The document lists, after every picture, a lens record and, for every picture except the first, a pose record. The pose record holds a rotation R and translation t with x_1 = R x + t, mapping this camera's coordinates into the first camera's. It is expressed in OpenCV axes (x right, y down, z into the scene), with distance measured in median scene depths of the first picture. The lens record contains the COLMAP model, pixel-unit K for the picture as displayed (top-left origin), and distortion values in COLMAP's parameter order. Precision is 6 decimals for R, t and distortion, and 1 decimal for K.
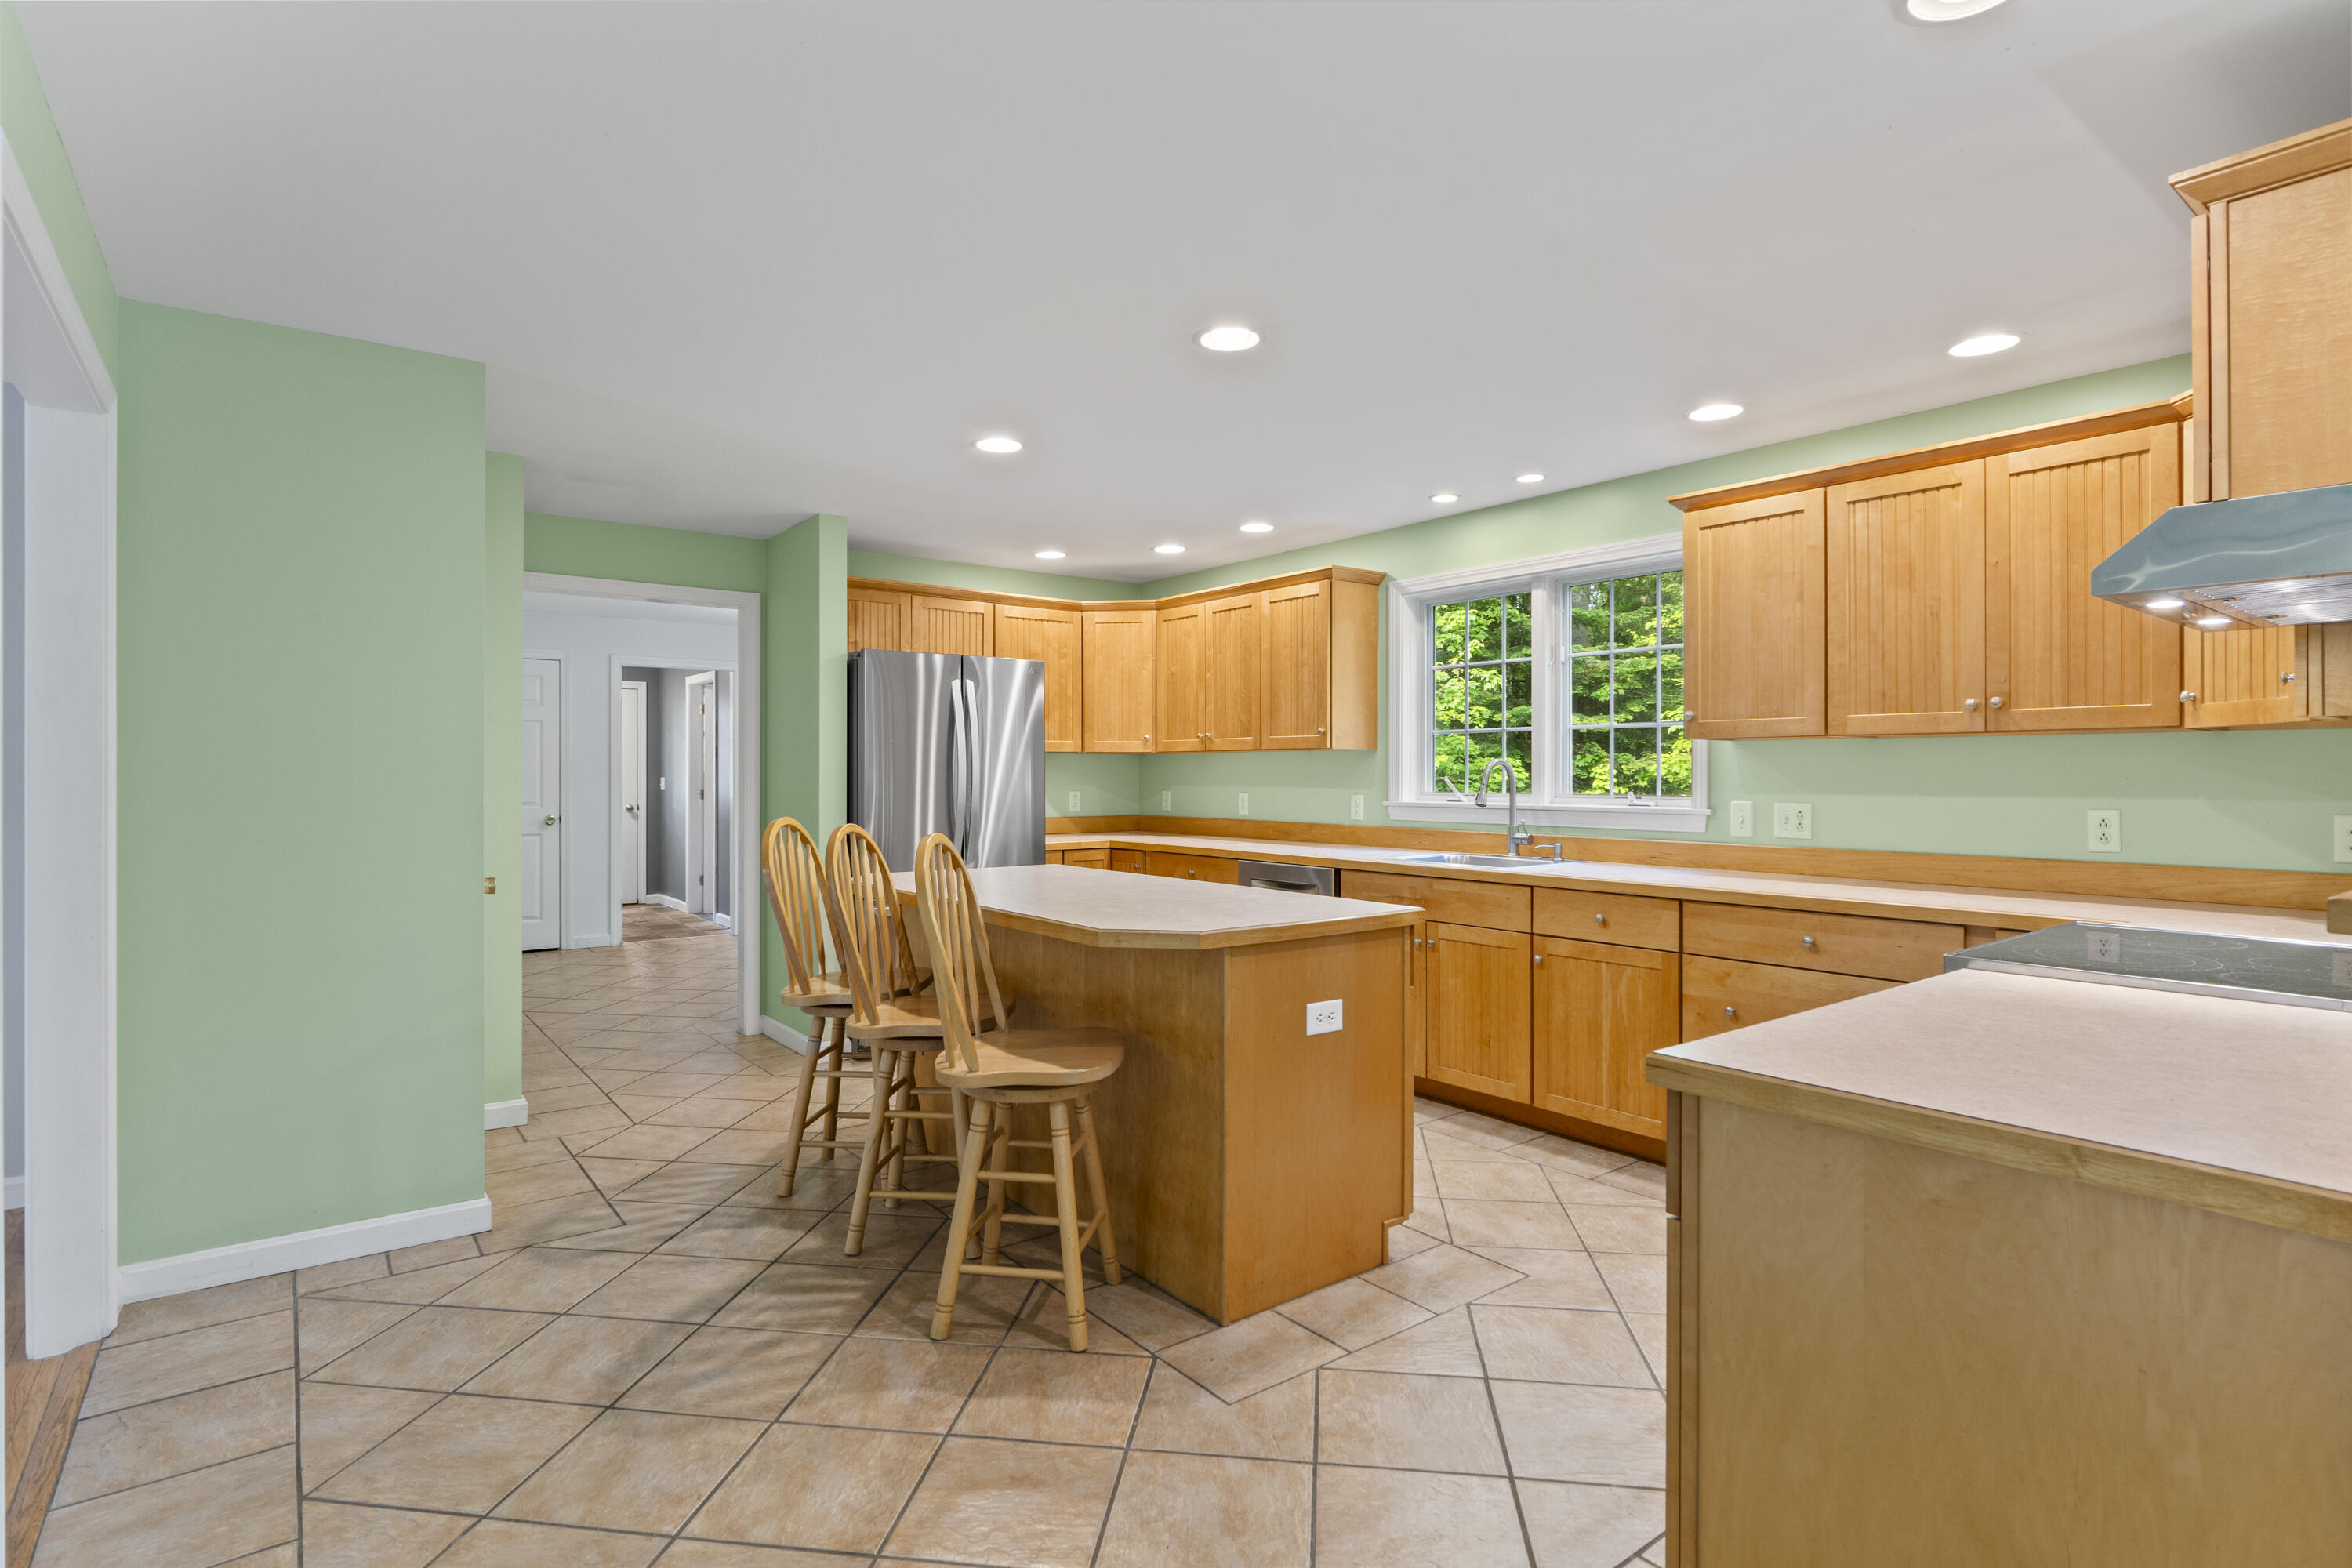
lens RADIAL K [[1176.5, 0, 1176.0], [0, 1176.5, 784.0], [0, 0, 1]] dist [0.021535, 0.000414]
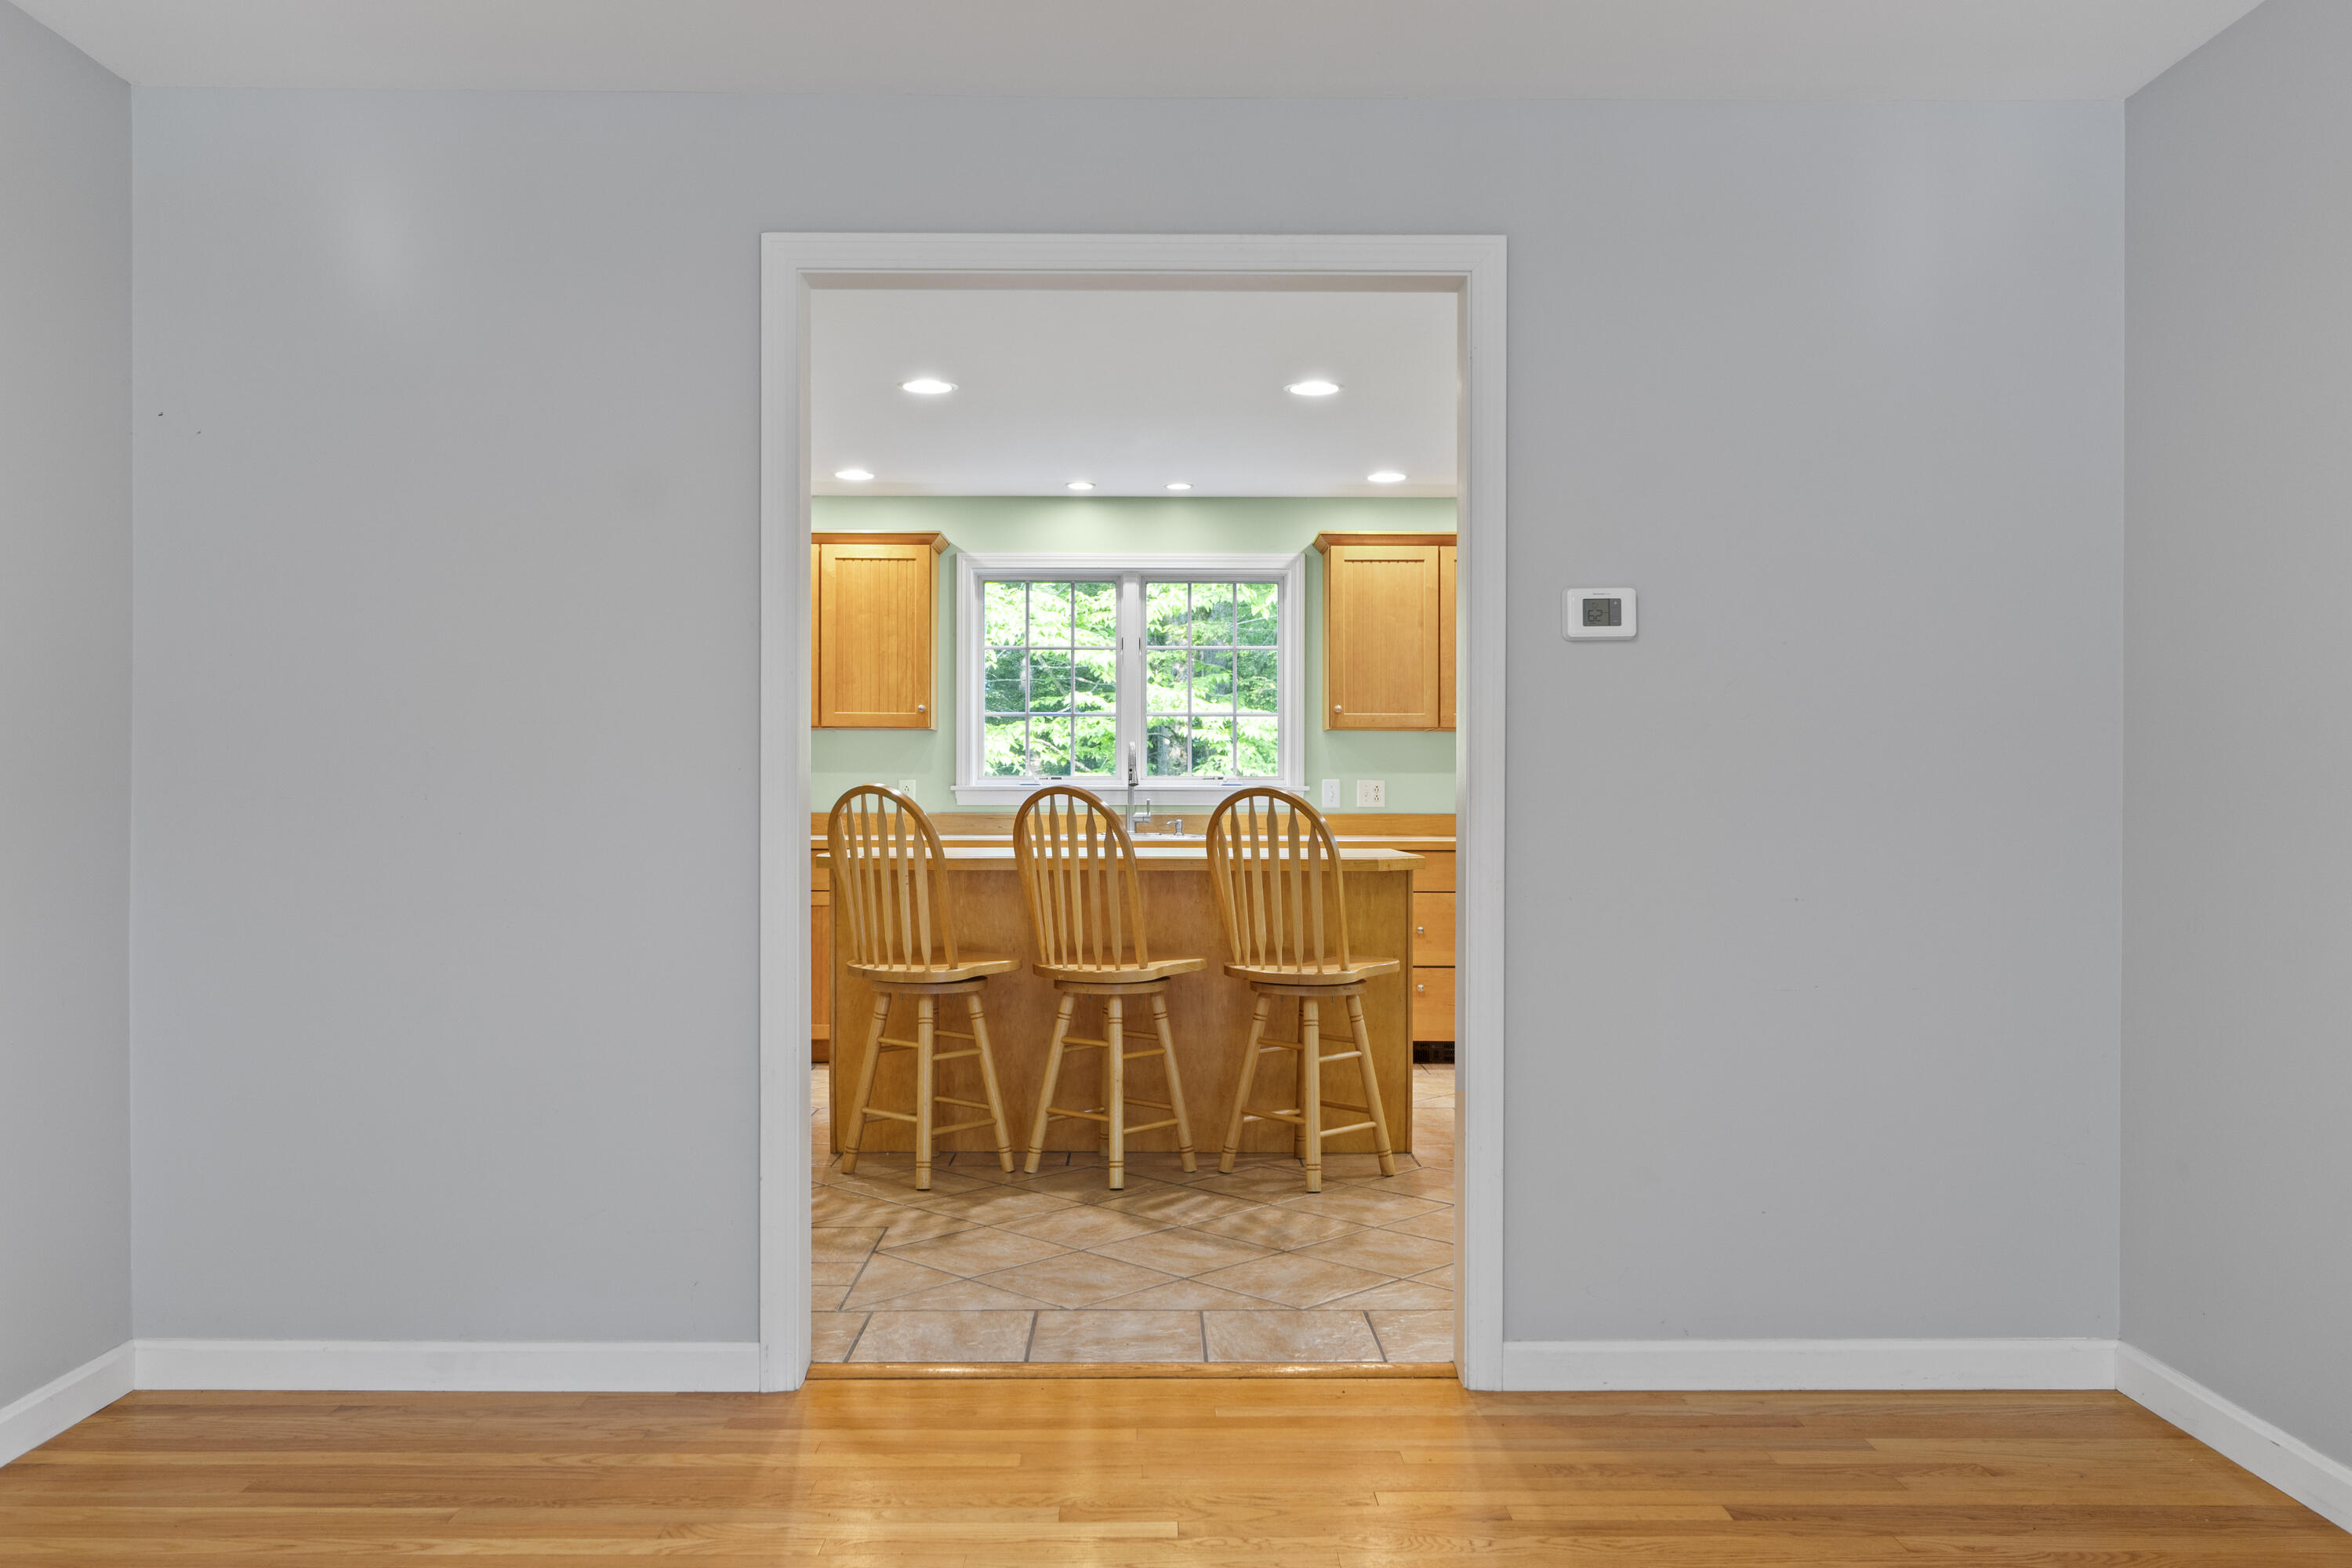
lens RADIAL K [[1794.5, 0, 1176.0], [0, 1794.5, 784.0], [0, 0, 1]] dist [0.010458, -0.001727]
pose [[0.598041, 0.006353, 0.801441, -1.288040], [0.006441, 0.999898, -0.012732, 0.048353], [-0.801440, 0.012776, 0.597939, 0.006615]]
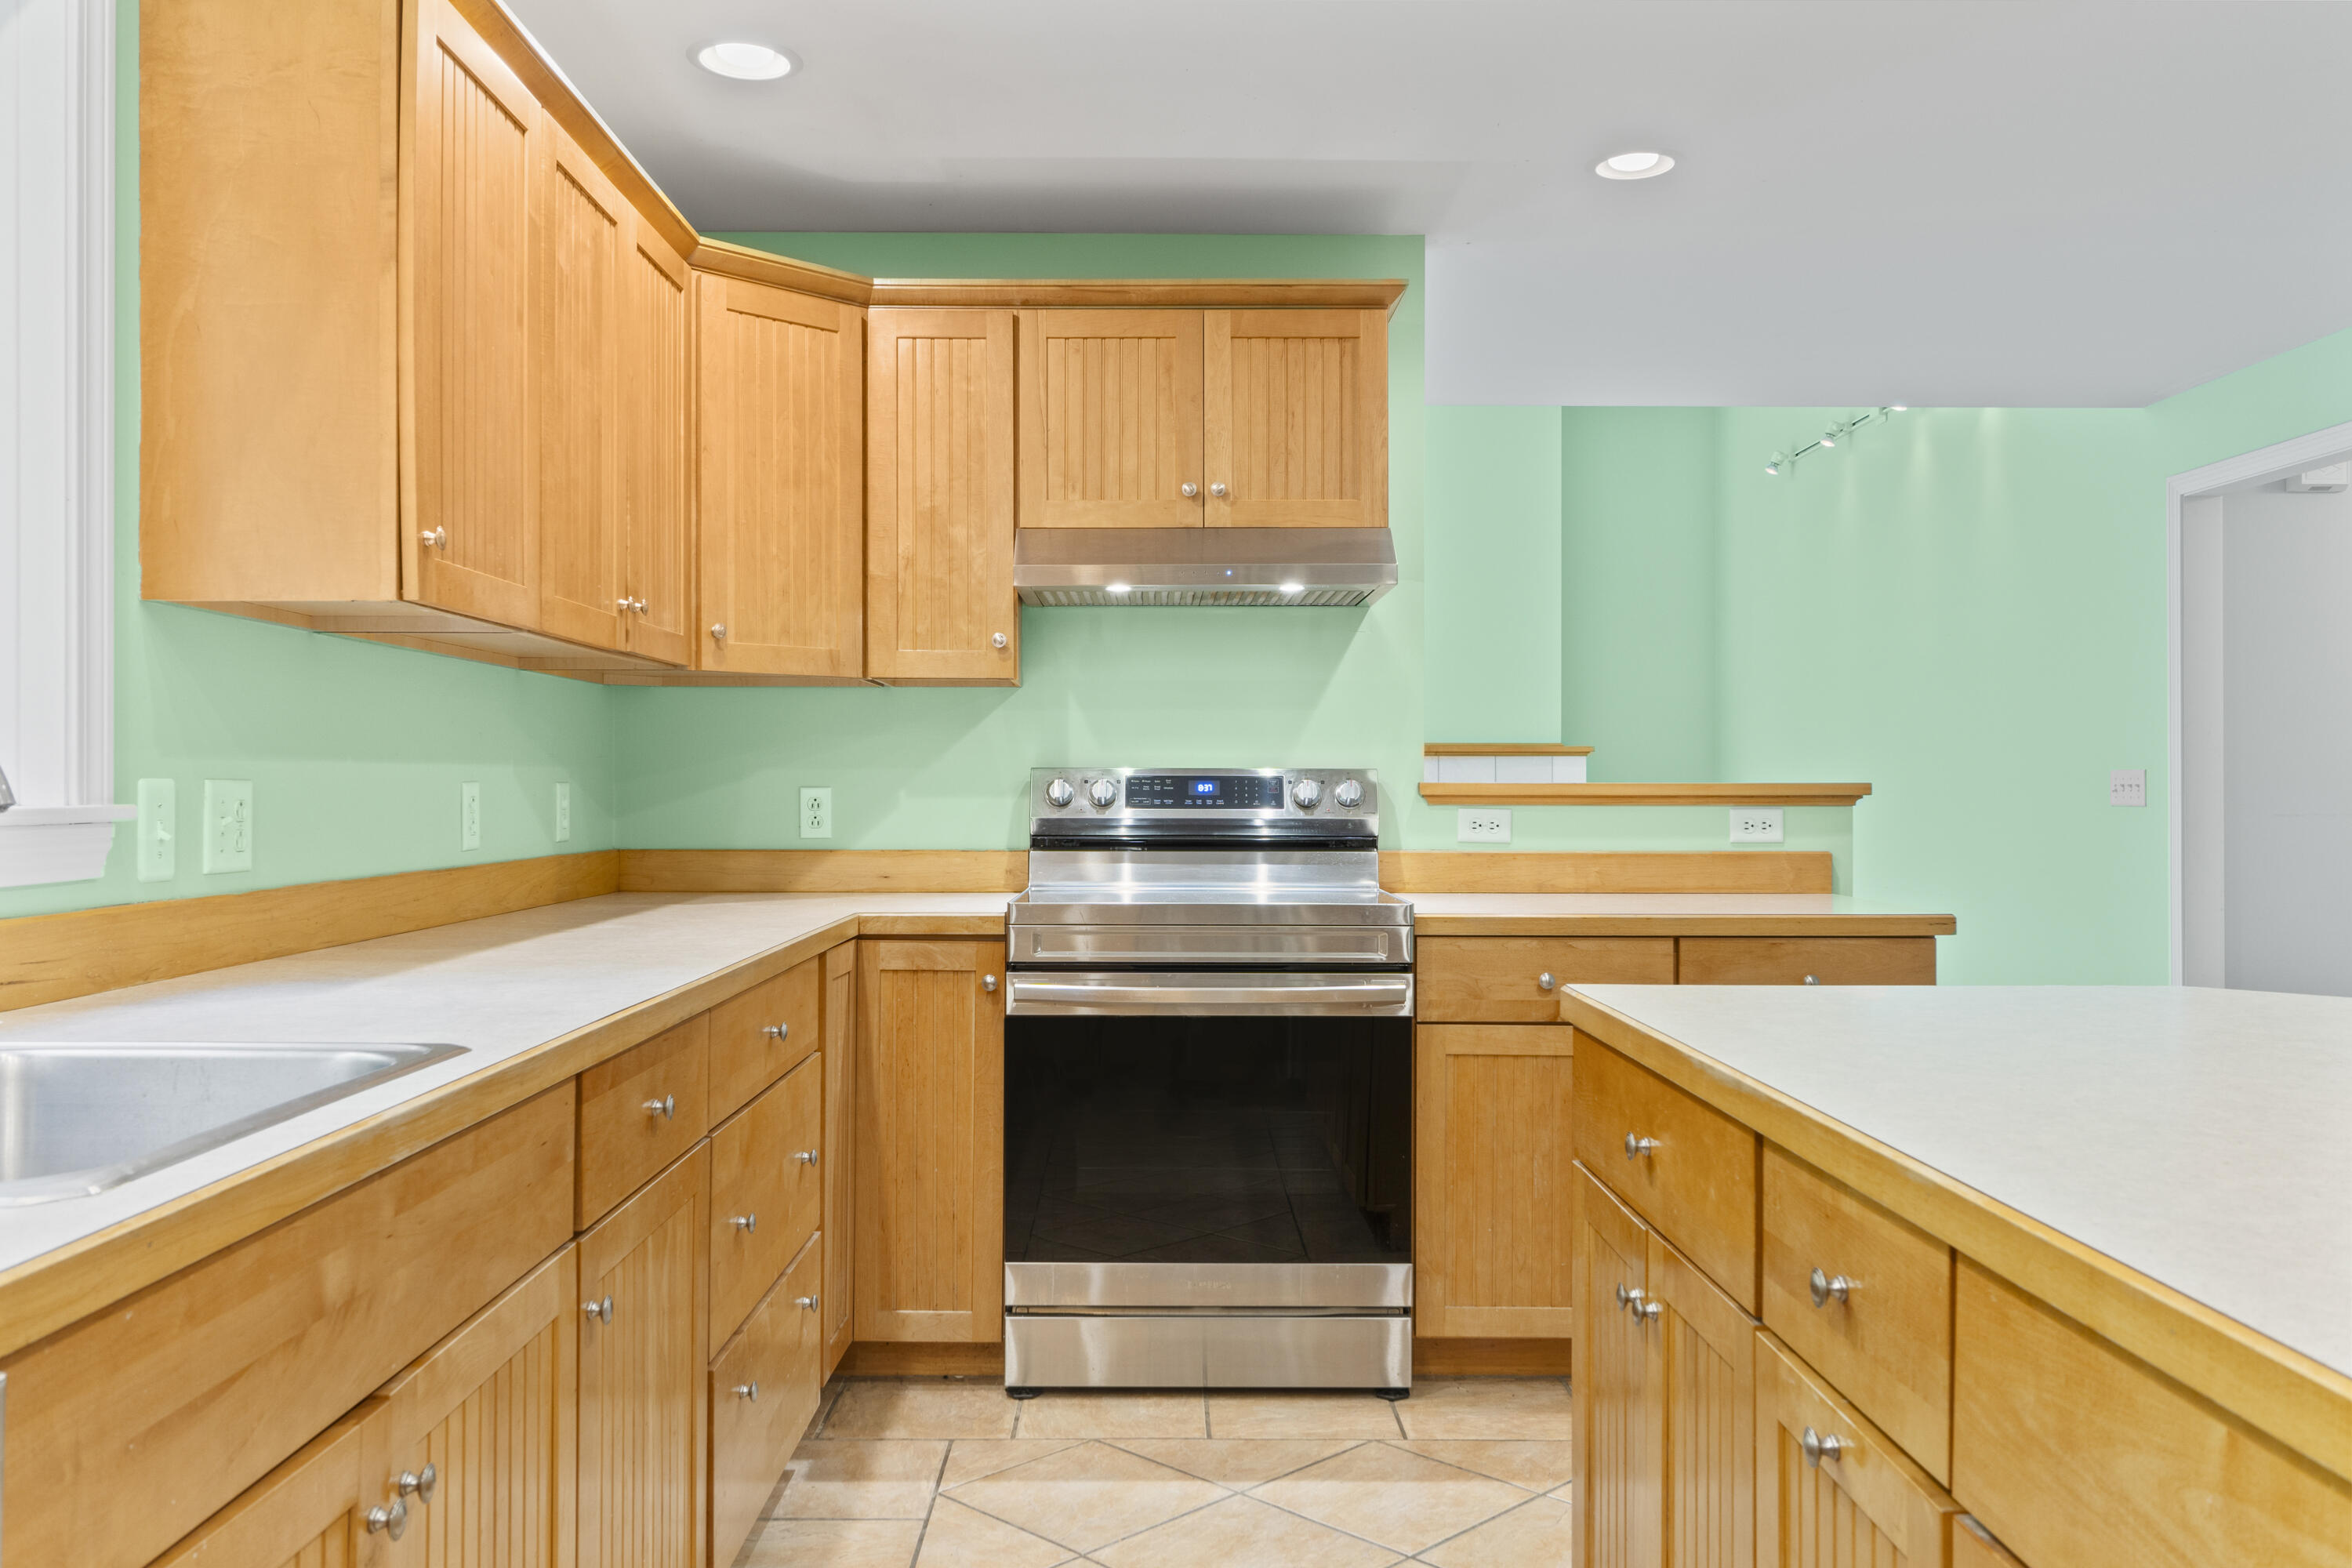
lens RADIAL K [[1840.8, 0, 1176.0], [0, 1840.8, 784.0], [0, 0, 1]] dist [0.003749, 0.002052]
pose [[-0.794261, -0.000113, 0.607577, -0.096475], [0.006241, 0.999946, 0.008345, 0.015268], [-0.607545, 0.010420, -0.794217, 1.424915]]
